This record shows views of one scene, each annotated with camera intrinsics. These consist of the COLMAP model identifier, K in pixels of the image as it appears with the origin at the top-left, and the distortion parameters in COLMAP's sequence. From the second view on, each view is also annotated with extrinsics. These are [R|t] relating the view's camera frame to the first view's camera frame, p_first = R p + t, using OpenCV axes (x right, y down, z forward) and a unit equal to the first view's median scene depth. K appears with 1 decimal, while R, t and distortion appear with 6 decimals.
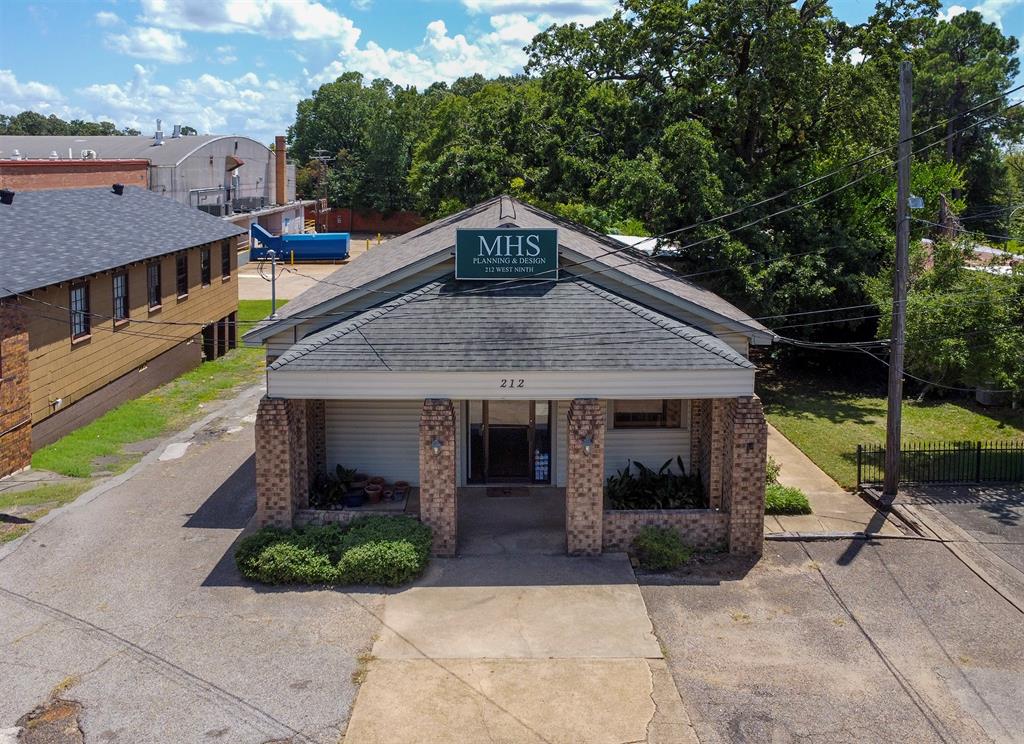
lens RADIAL K [[827.9, 0, 514.9], [0, 827.9, 239.9], [0, 0, 1]] dist [-0.209282, 0.374111]
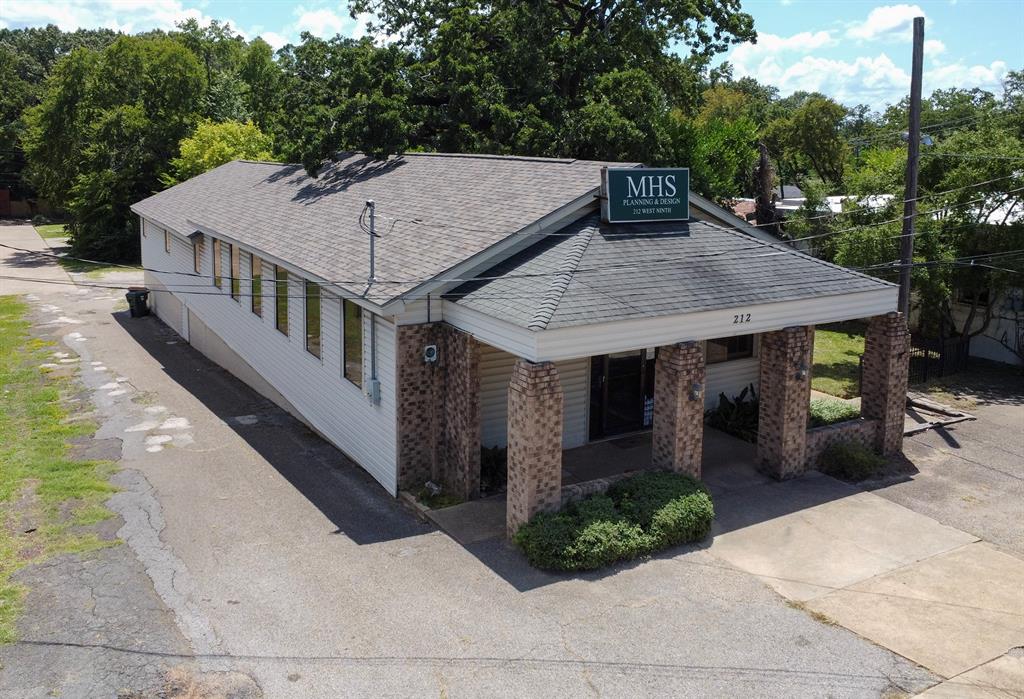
lens RADIAL K [[842.7, 0, 507.5], [0, 842.7, 282.6], [0, 0, 1]] dist [-0.004347, 0.109482]
pose [[0.873077, -0.072988, 0.482089, -0.749720], [0.033066, 0.995319, 0.090807, 0.028294], [-0.486460, -0.063341, 0.871404, 0.246296]]
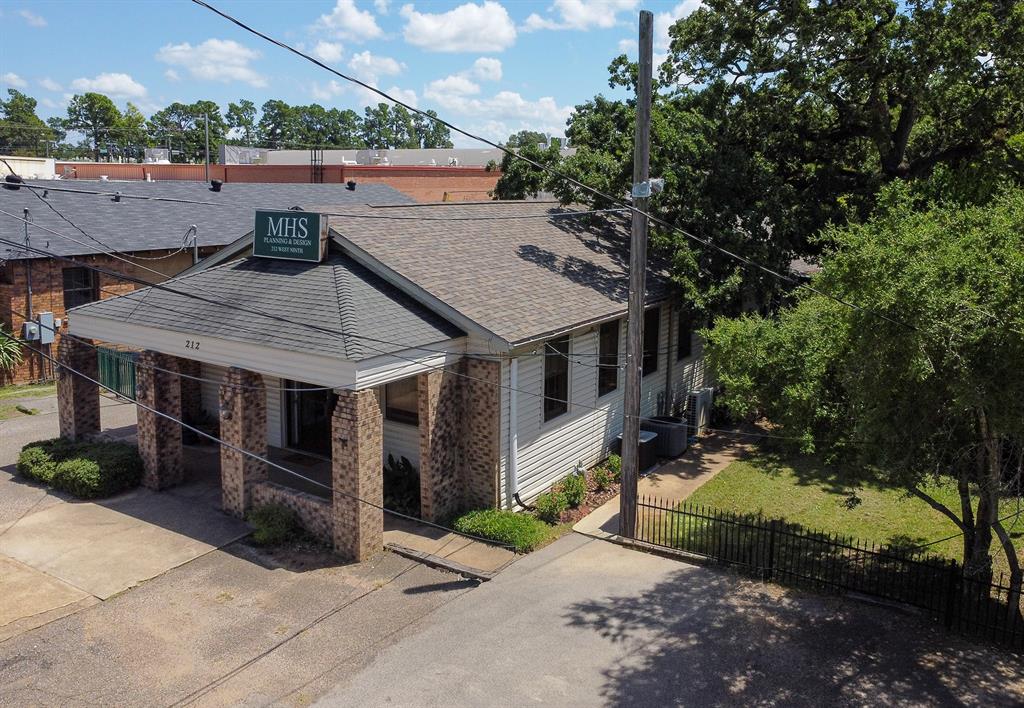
lens RADIAL K [[825.5, 0, 530.4], [0, 825.5, 276.4], [0, 0, 1]] dist [-0.119638, 0.186456]
pose [[0.843186, 0.068493, -0.533241, 0.972276], [-0.053755, 0.997622, 0.043140, 0.009268], [0.534928, -0.007711, 0.844862, 0.313534]]
